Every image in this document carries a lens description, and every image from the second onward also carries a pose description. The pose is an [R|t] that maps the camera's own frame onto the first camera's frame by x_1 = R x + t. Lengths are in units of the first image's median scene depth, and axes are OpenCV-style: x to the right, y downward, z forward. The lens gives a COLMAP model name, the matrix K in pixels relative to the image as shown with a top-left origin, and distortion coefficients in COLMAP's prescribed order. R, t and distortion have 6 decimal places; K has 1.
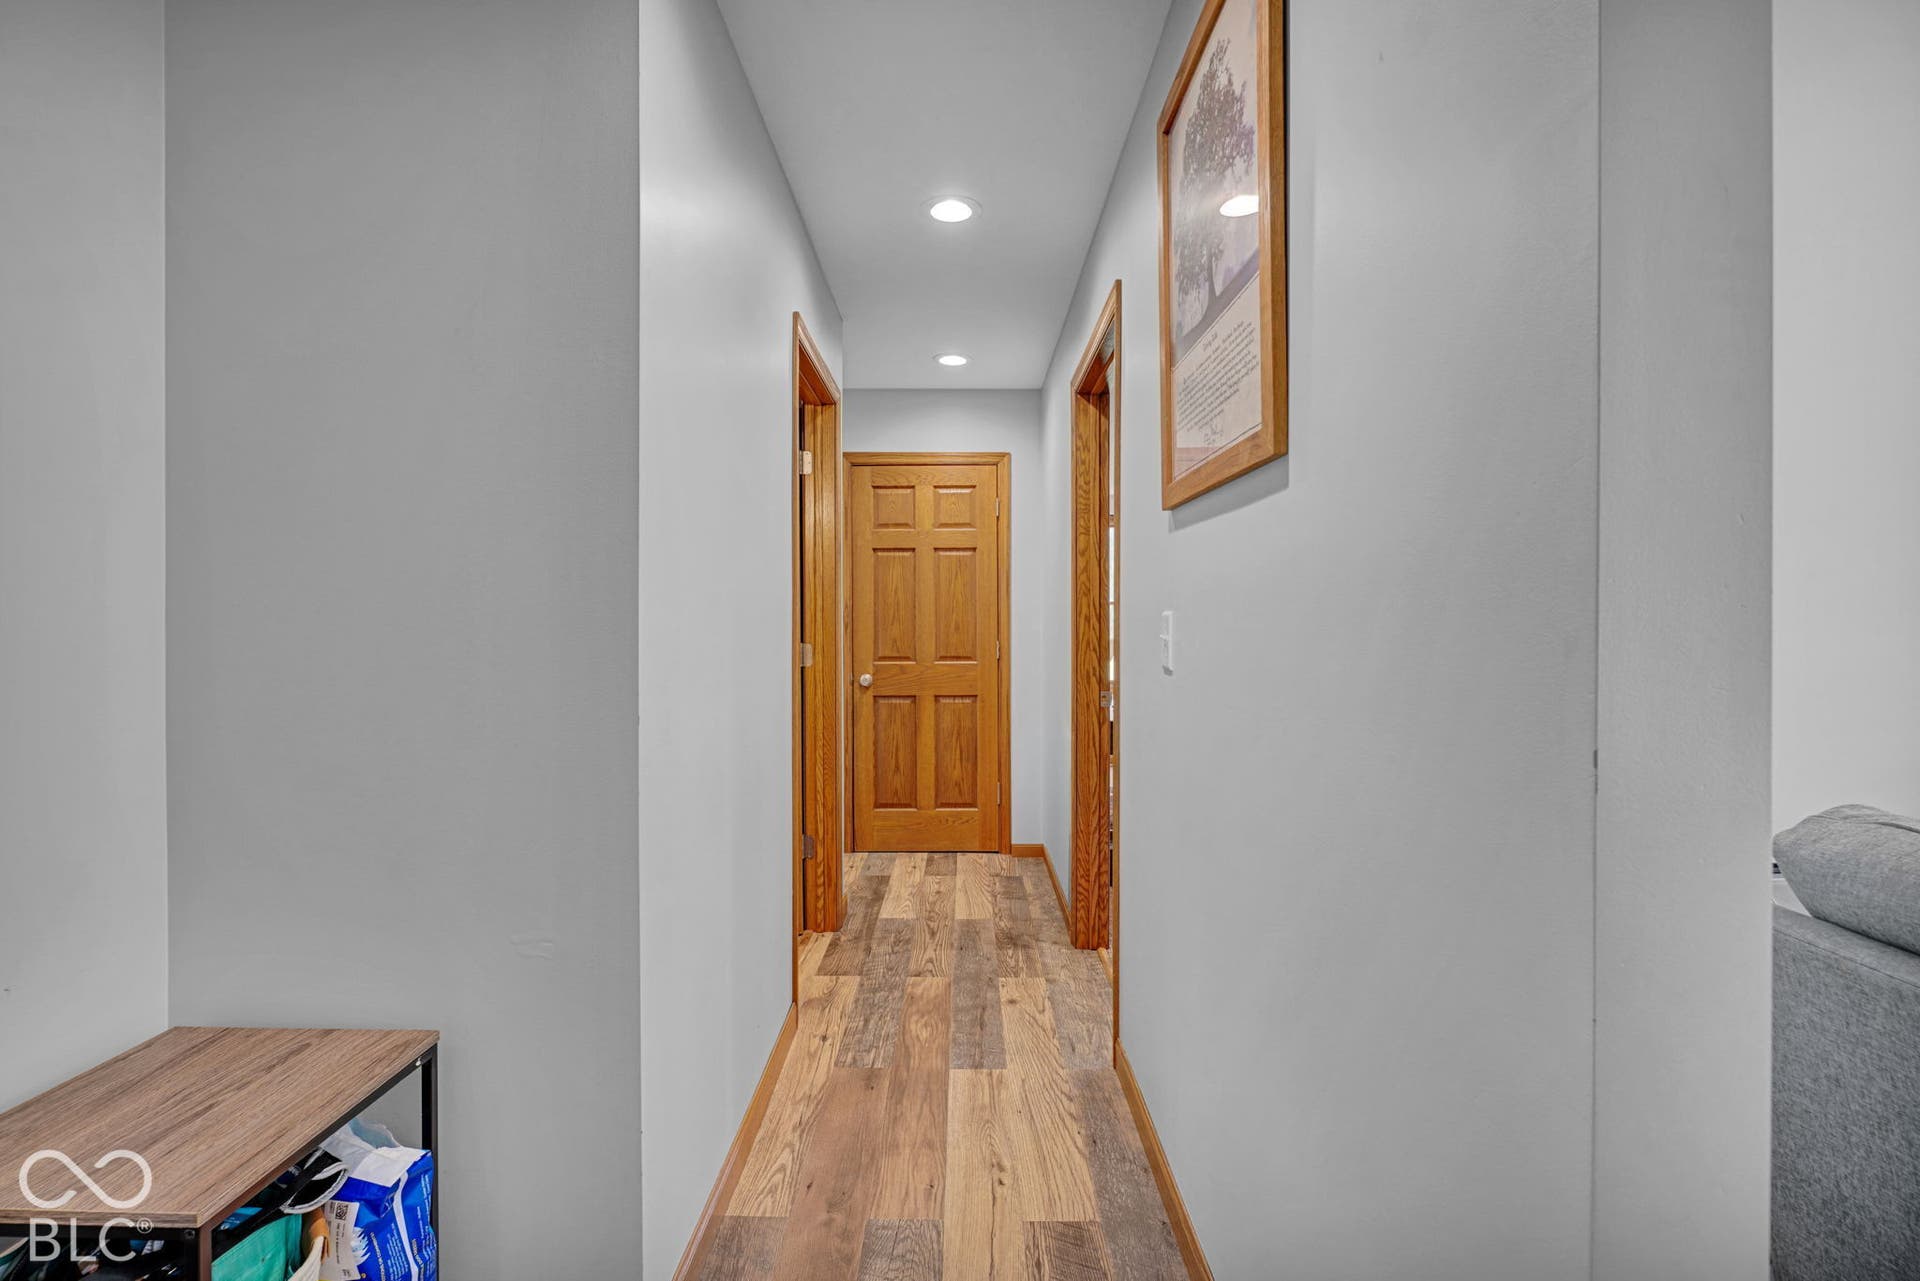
lens RADIAL K [[882.4, 0, 947.3], [0, 882.4, 629.5], [0, 0, 1]] dist [0.001857, 0.001916]
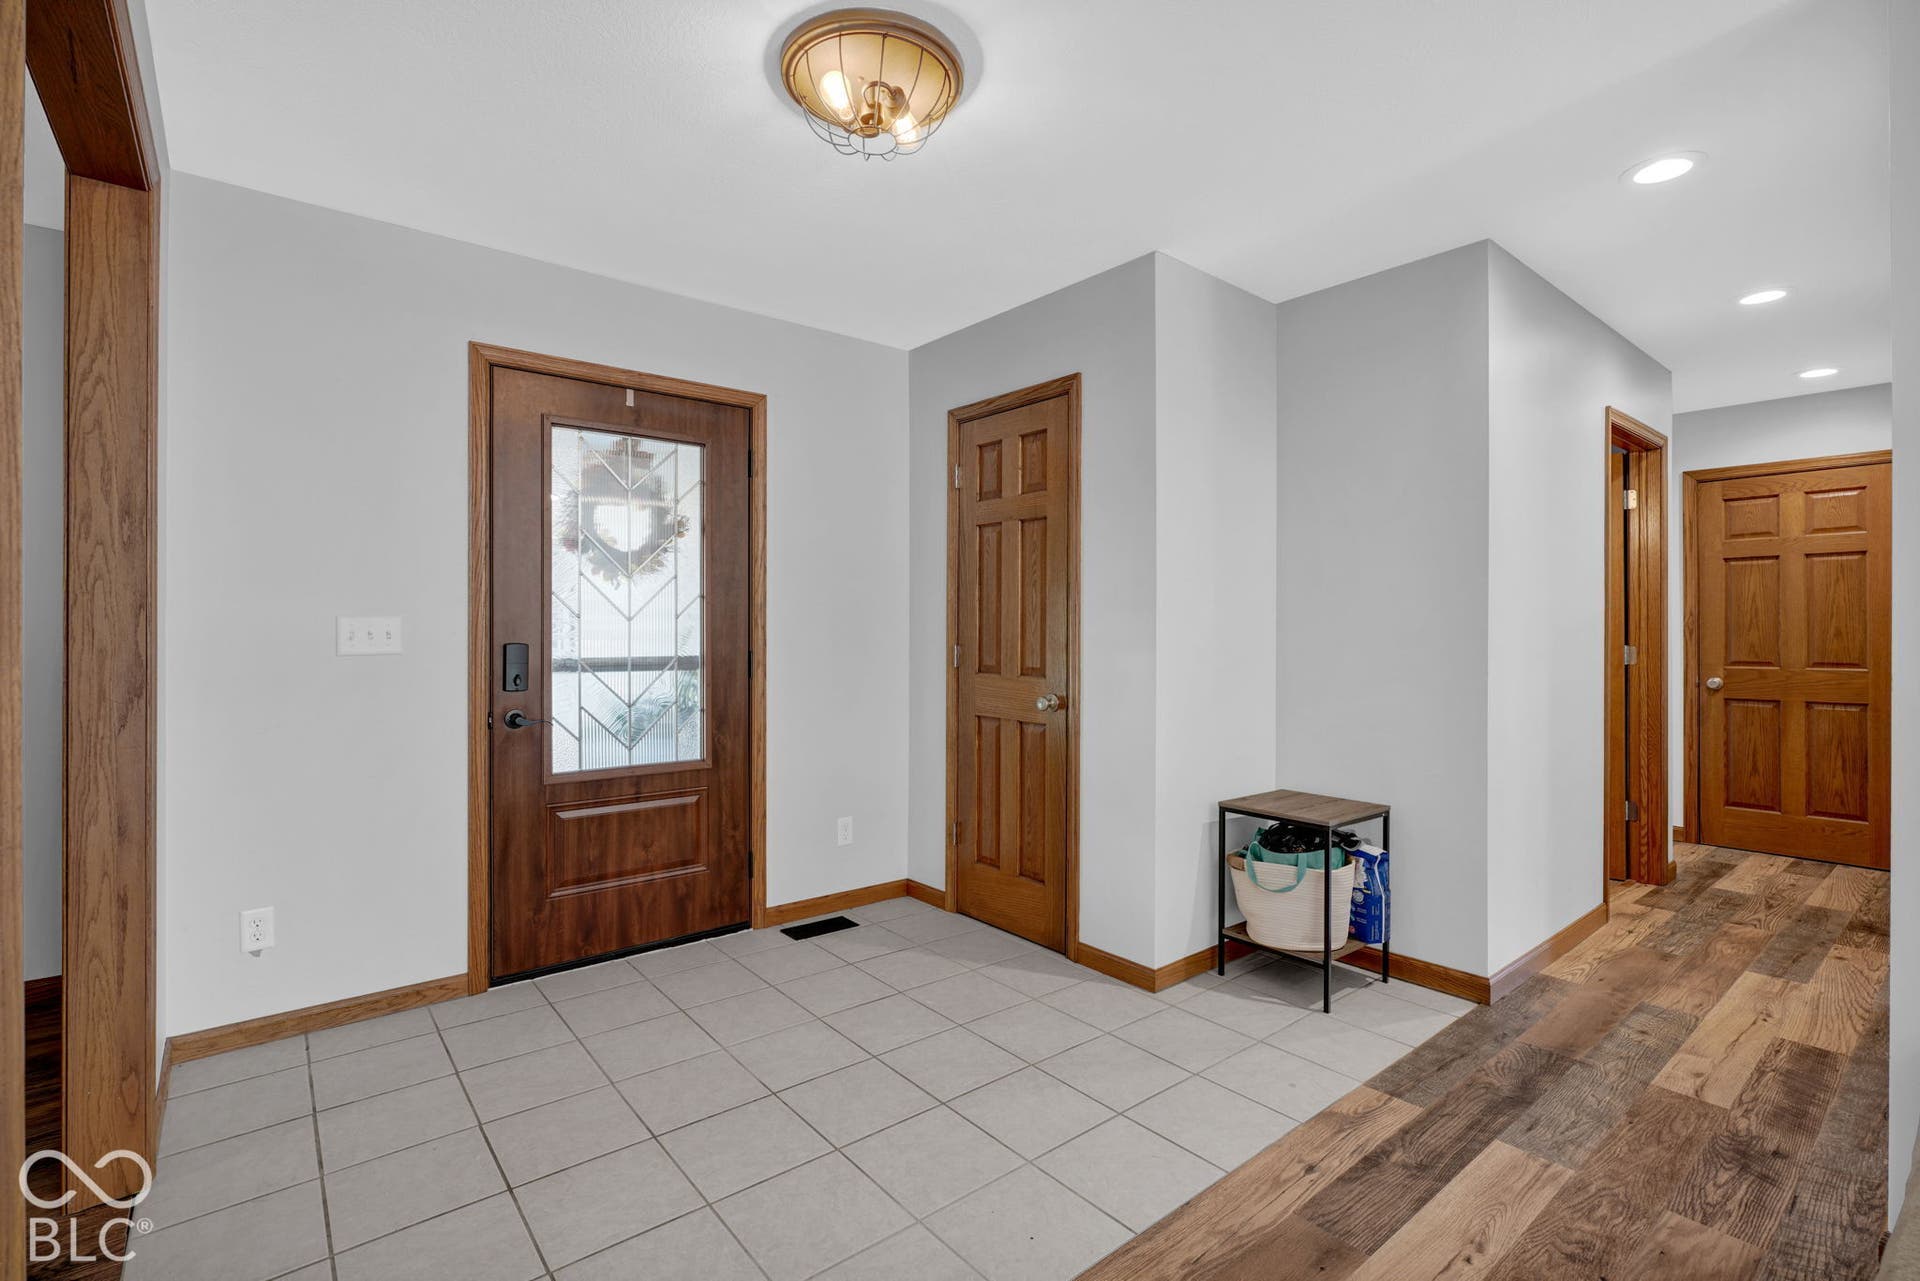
lens RADIAL K [[882.4, 0, 947.3], [0, 882.4, 629.5], [0, 0, 1]] dist [0.001857, 0.001916]
pose [[0.645257, 0.002567, -0.763961, 0.165729], [-0.007168, 0.999971, -0.002694, 0.003499], [0.763932, 0.007214, 0.645256, -0.518508]]
